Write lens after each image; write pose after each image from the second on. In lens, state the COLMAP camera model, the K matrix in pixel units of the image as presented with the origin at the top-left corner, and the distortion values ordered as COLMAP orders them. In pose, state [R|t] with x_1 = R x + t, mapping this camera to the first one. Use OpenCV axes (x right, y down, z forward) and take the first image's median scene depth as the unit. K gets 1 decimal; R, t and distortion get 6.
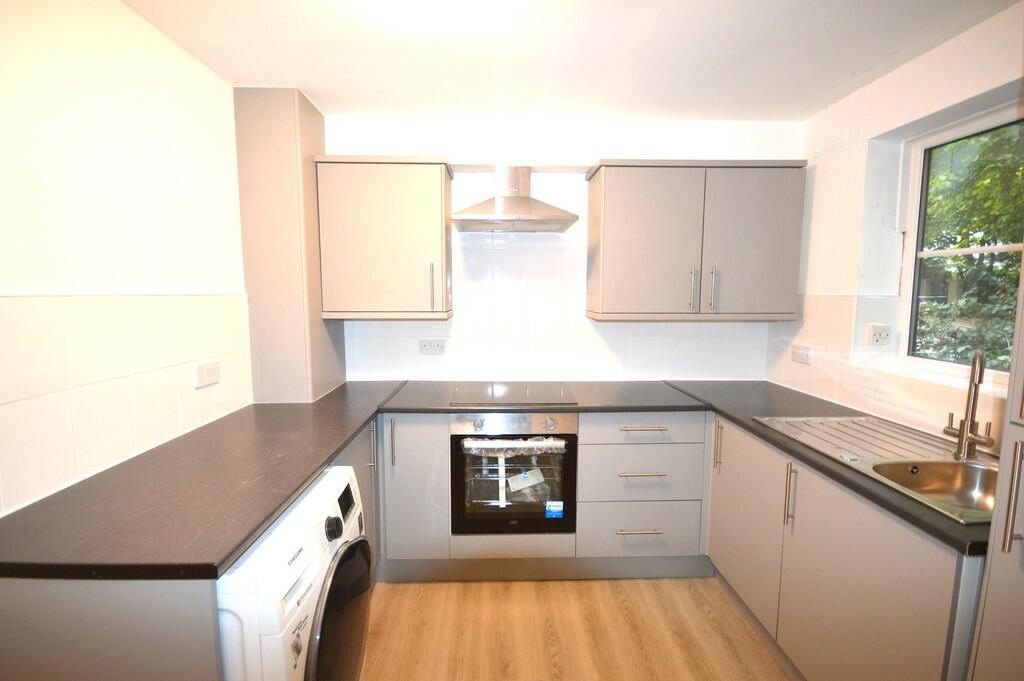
lens RADIAL K [[453.1, 0, 512.0], [0, 453.1, 340.5], [0, 0, 1]] dist [0.001166, 0.000110]
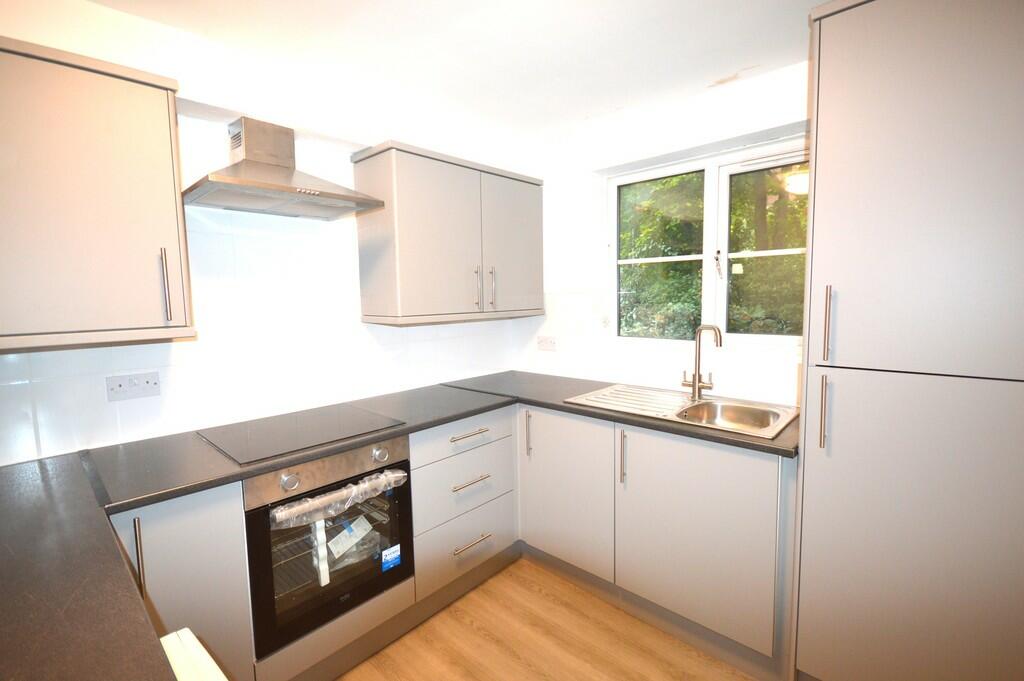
lens RADIAL K [[453.1, 0, 512.0], [0, 453.1, 340.5], [0, 0, 1]] dist [0.001166, 0.000110]
pose [[0.707999, -0.083745, 0.701230, -0.293834], [0.095617, 0.995168, 0.022308, -0.014405], [-0.699710, 0.051255, 0.712586, 0.245576]]
